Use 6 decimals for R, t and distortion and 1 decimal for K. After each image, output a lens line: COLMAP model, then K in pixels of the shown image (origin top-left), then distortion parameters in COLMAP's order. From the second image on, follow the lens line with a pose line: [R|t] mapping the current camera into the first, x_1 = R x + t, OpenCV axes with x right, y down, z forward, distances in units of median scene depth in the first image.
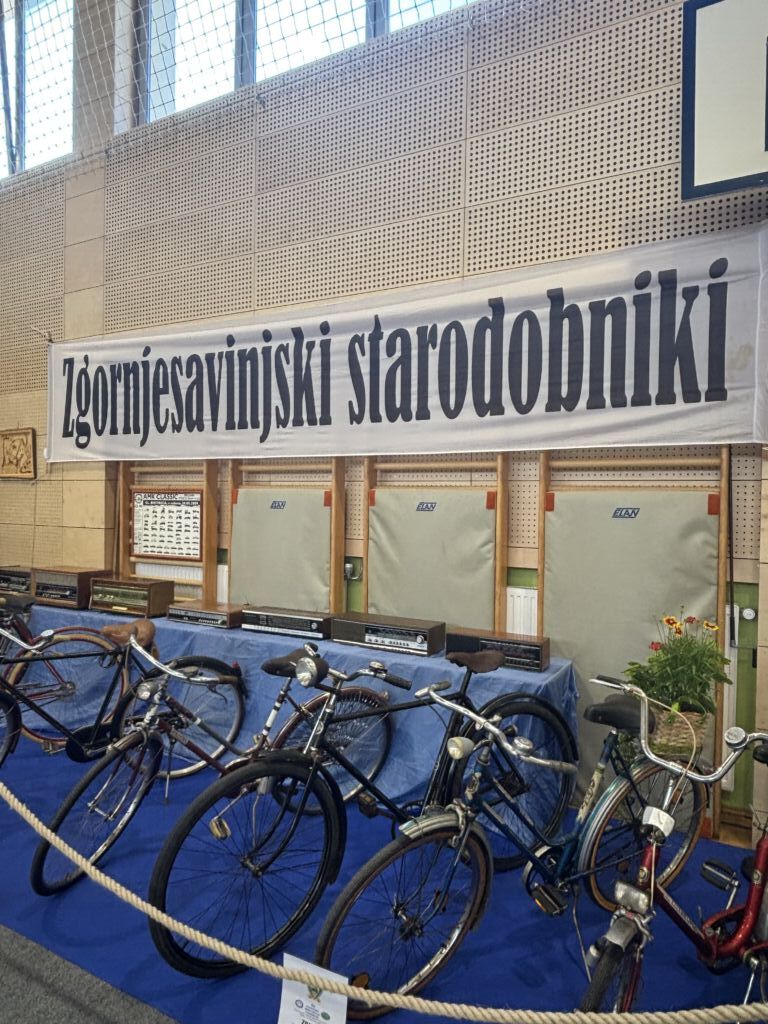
lens RADIAL K [[648.3, 0, 384.0], [0, 648.3, 512.0], [0, 0, 1]] dist [0.007366, 0.000499]
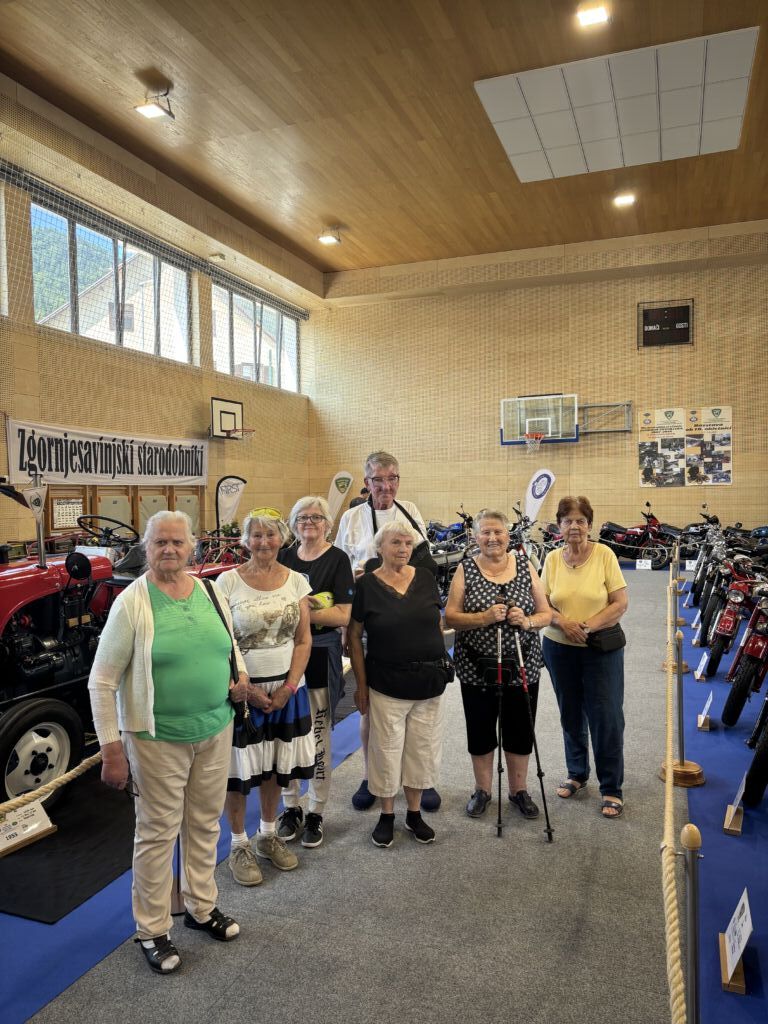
lens RADIAL K [[752.2, 0, 384.0], [0, 752.2, 512.0], [0, 0, 1]] dist [0.073850, -0.048821]
pose [[-0.146102, -0.038122, 0.988535, -3.366973], [0.028985, 0.998663, 0.042796, -0.070942], [-0.988845, 0.034906, -0.144802, 0.341973]]
